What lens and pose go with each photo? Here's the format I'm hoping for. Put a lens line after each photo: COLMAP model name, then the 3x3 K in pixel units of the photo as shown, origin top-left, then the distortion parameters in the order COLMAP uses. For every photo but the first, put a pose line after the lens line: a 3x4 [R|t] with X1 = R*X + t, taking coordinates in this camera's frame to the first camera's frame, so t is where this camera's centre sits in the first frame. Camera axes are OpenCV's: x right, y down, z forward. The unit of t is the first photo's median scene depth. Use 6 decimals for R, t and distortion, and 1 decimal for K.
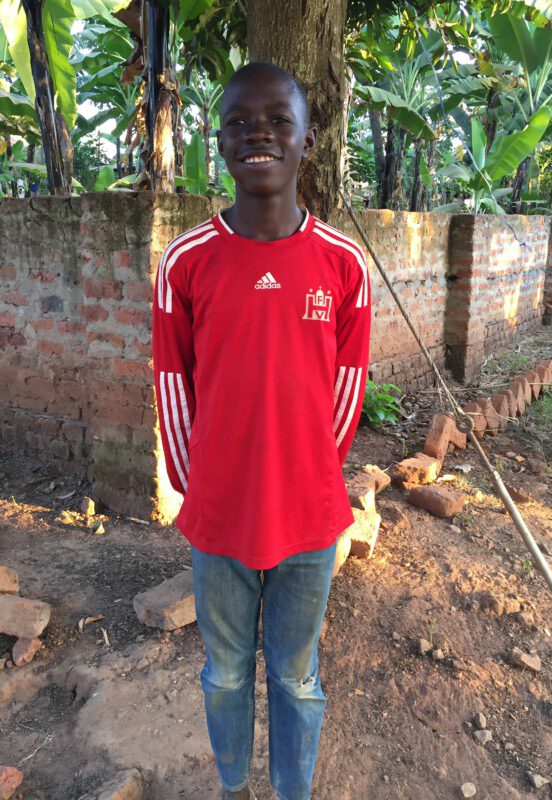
lens RADIAL K [[639.7, 0, 275.8], [0, 639.7, 390.0], [0, 0, 1]] dist [0.053982, -0.003464]
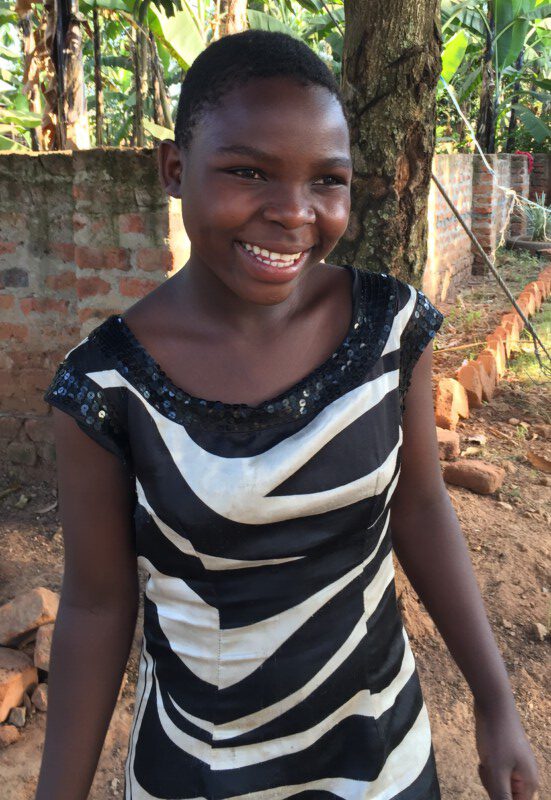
lens RADIAL K [[785.1, 0, 260.1], [0, 785.1, 307.0], [0, 0, 1]] dist [0.084332, -0.092955]
pose [[0.985991, -0.050351, 0.159017, -0.229033], [0.061949, 0.995702, -0.068841, -0.006488], [-0.154867, 0.077728, 0.984873, -0.065616]]
